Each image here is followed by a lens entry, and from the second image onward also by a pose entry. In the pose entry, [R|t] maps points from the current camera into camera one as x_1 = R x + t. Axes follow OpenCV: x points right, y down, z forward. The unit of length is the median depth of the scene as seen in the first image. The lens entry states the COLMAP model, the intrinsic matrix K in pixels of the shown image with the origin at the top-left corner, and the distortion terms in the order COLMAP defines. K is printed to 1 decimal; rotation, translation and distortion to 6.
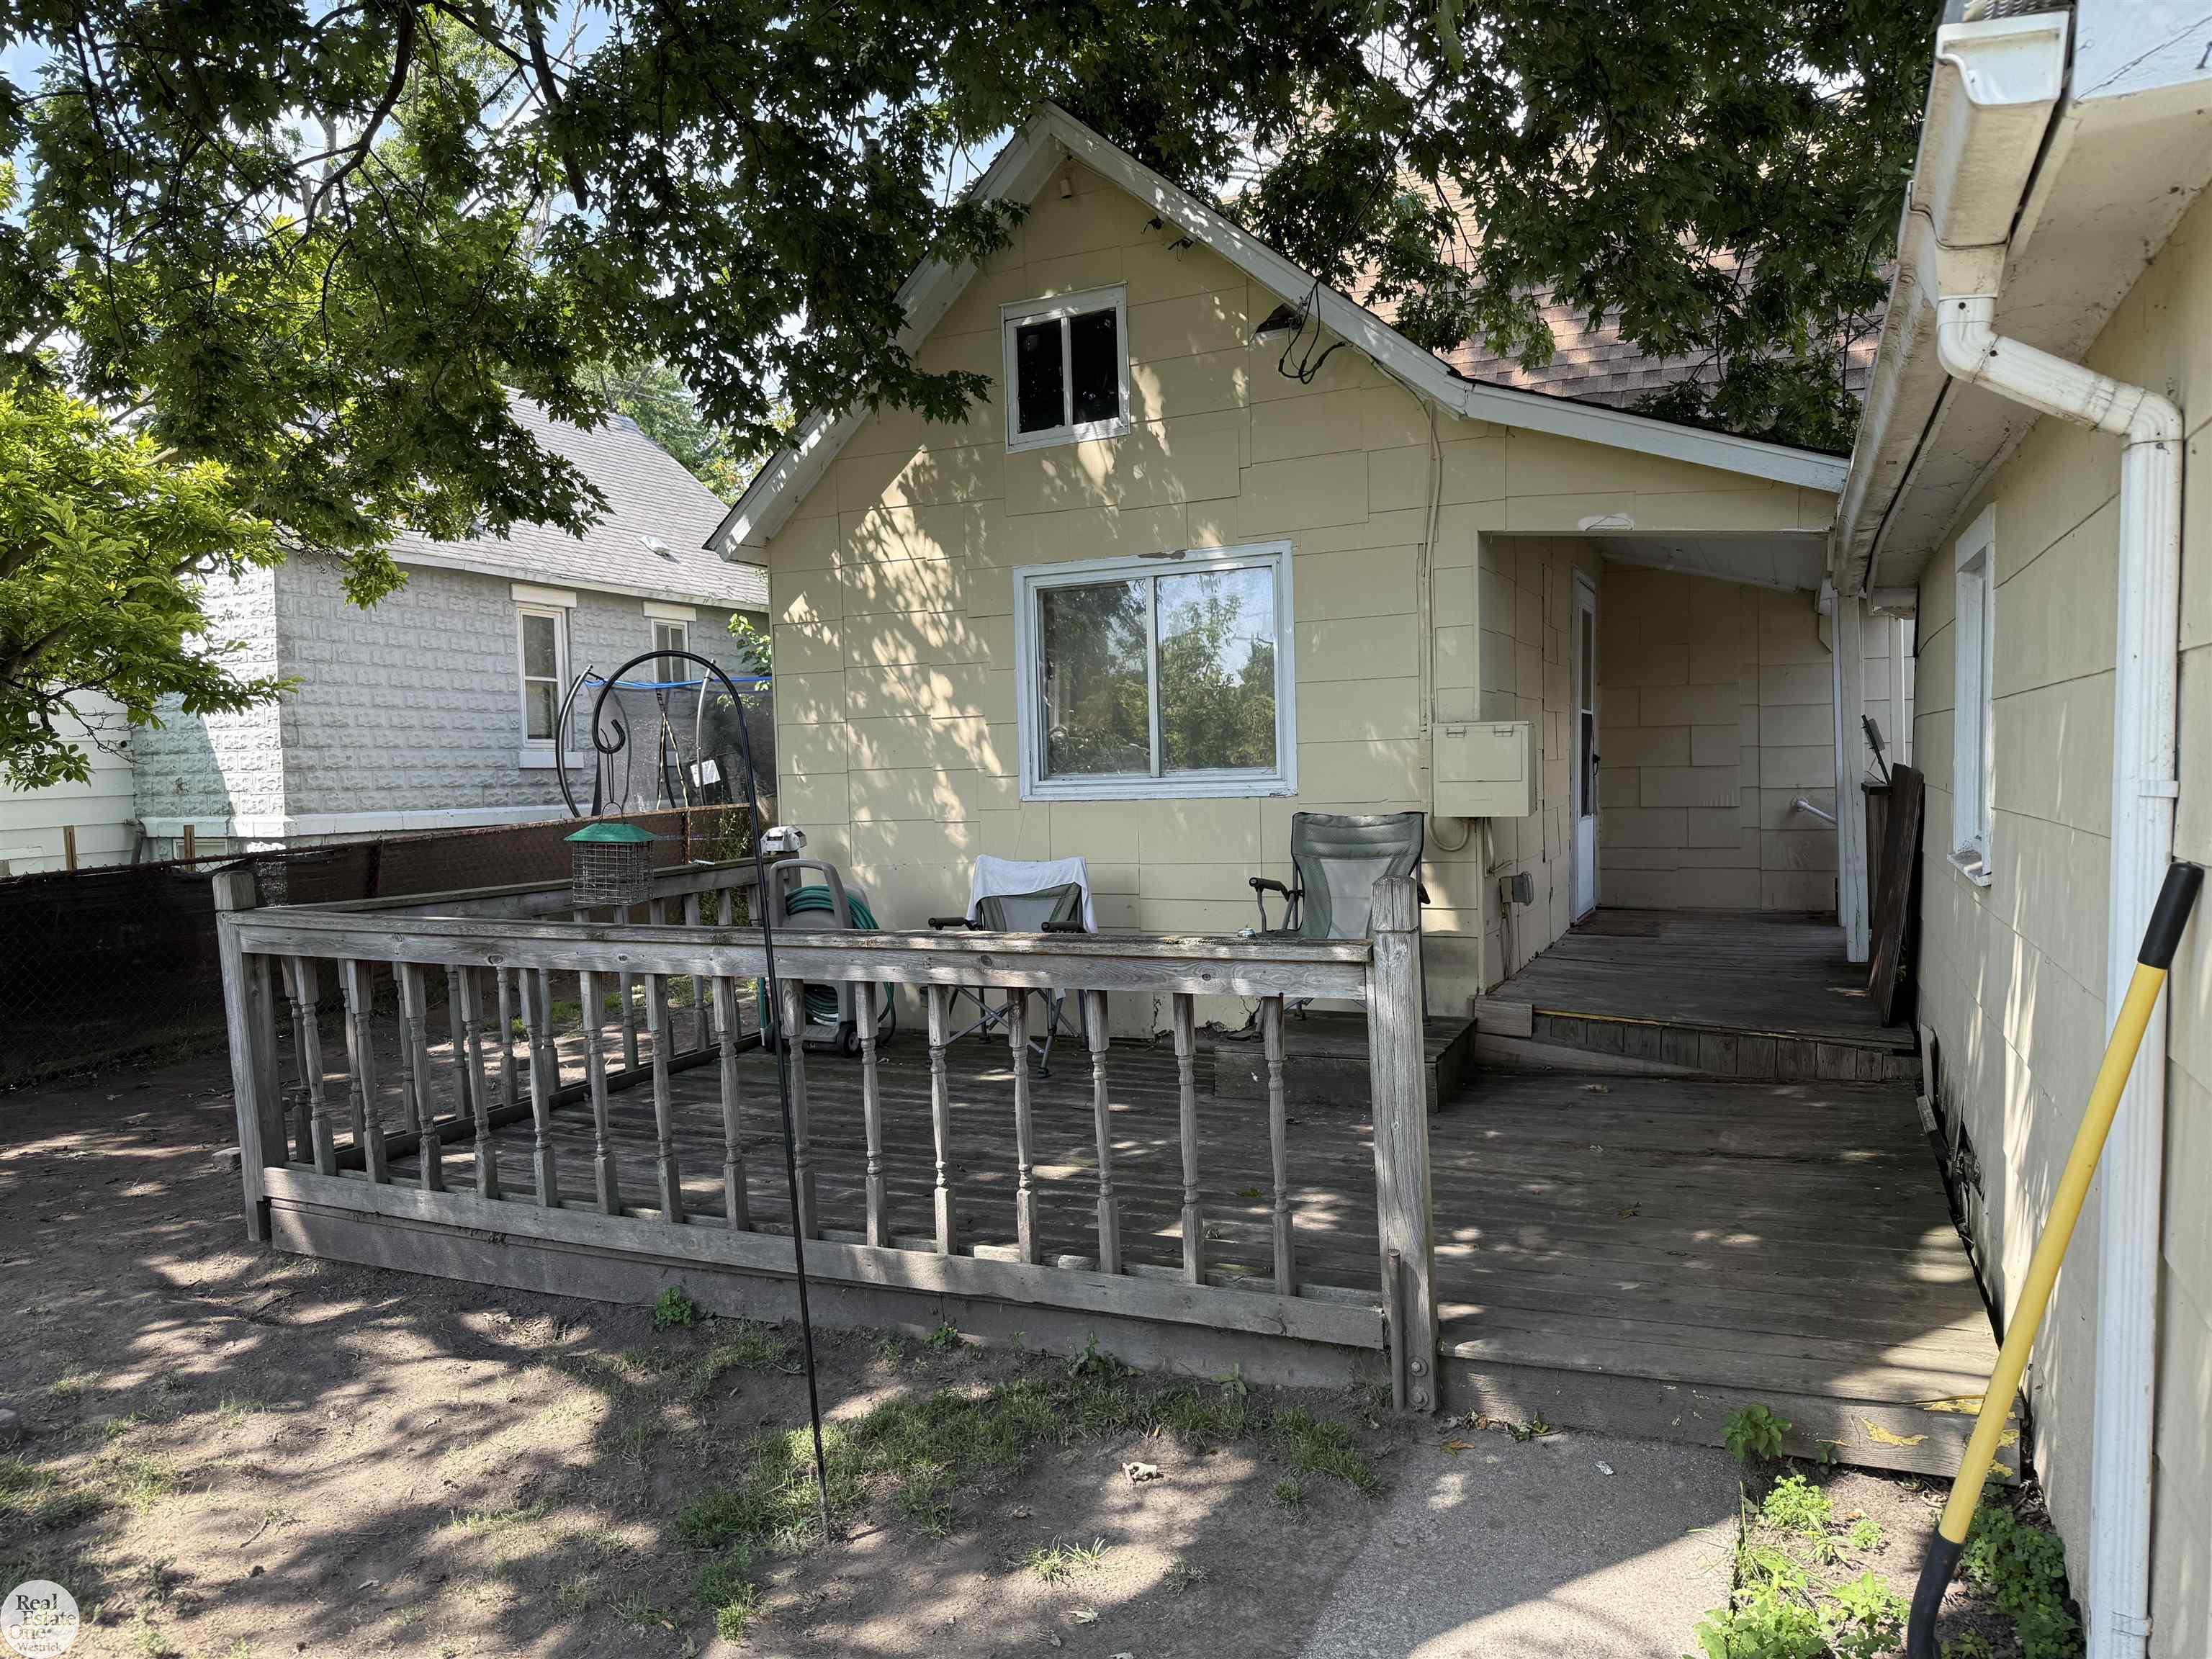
lens RADIAL K [[1522.8, 0, 1142.6], [0, 1522.8, 819.6], [0, 0, 1]] dist [0.095320, -0.245970]
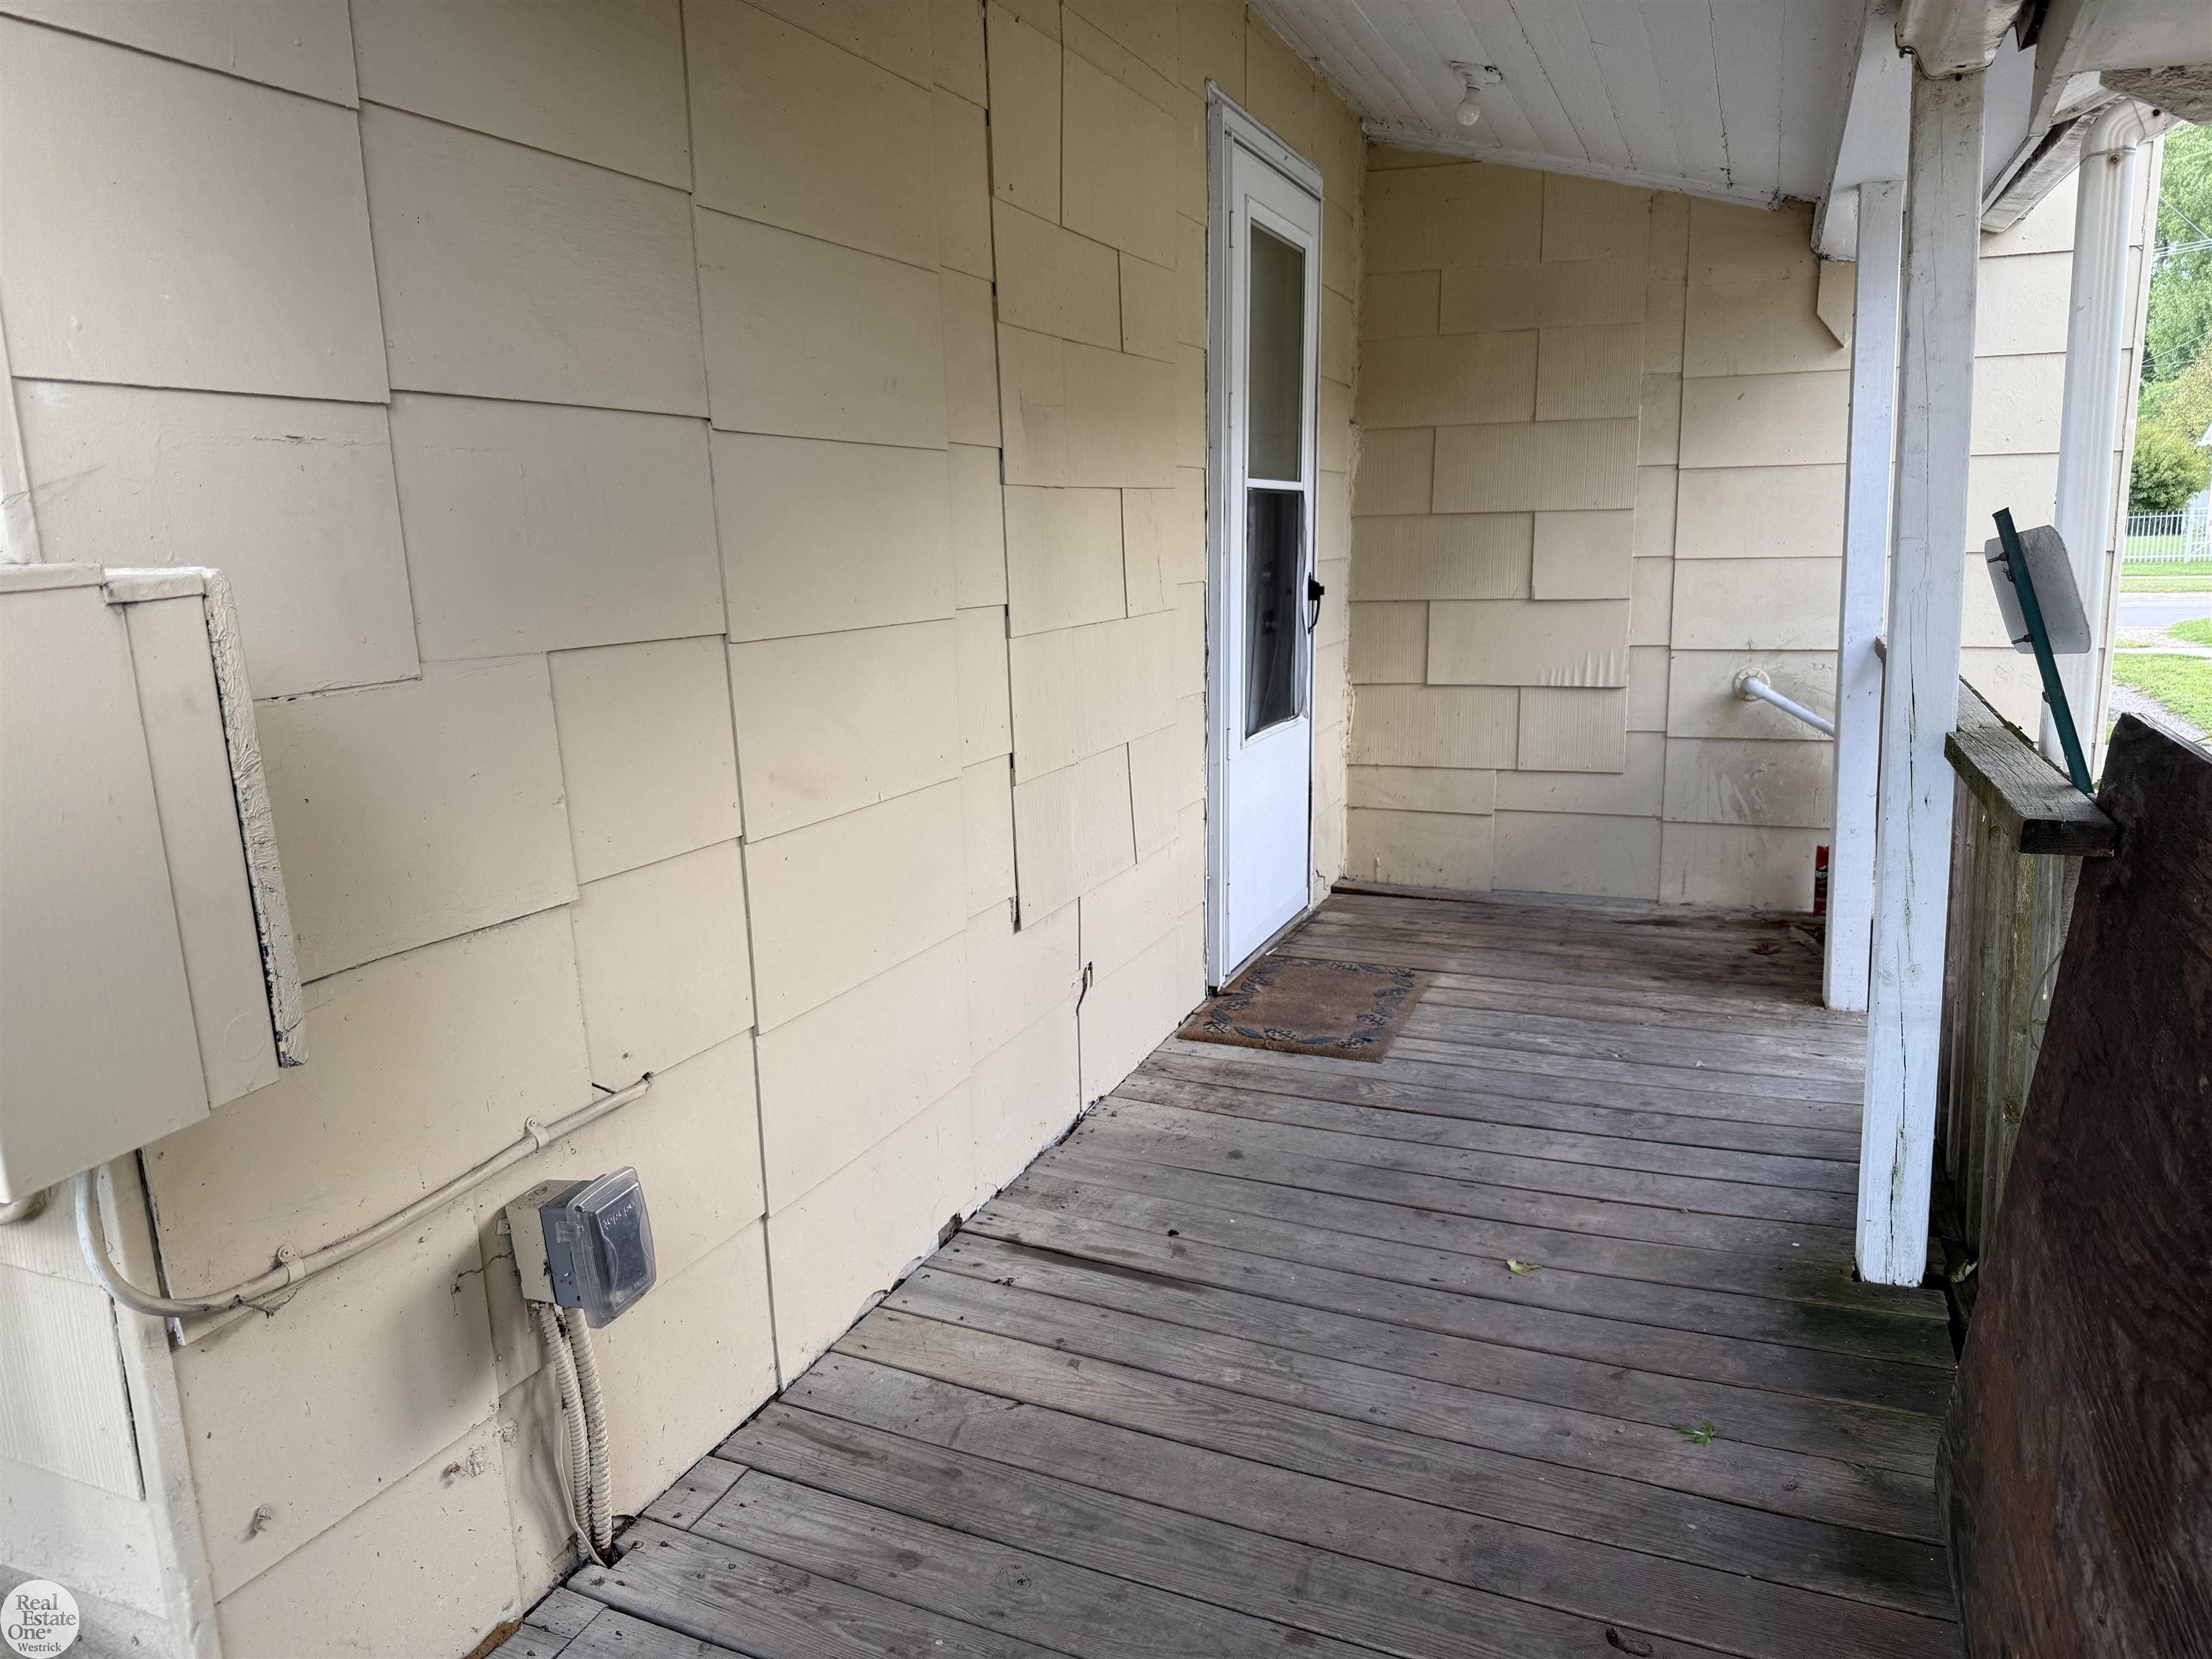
lens RADIAL K [[1522.8, 0, 1142.6], [0, 1522.8, 819.6], [0, 0, 1]] dist [0.095320, -0.245970]
pose [[0.999451, 0.002239, 0.033060, 0.229415], [-0.007361, 0.987787, 0.155638, -0.041636], [-0.032308, -0.155795, 0.987261, 0.542196]]
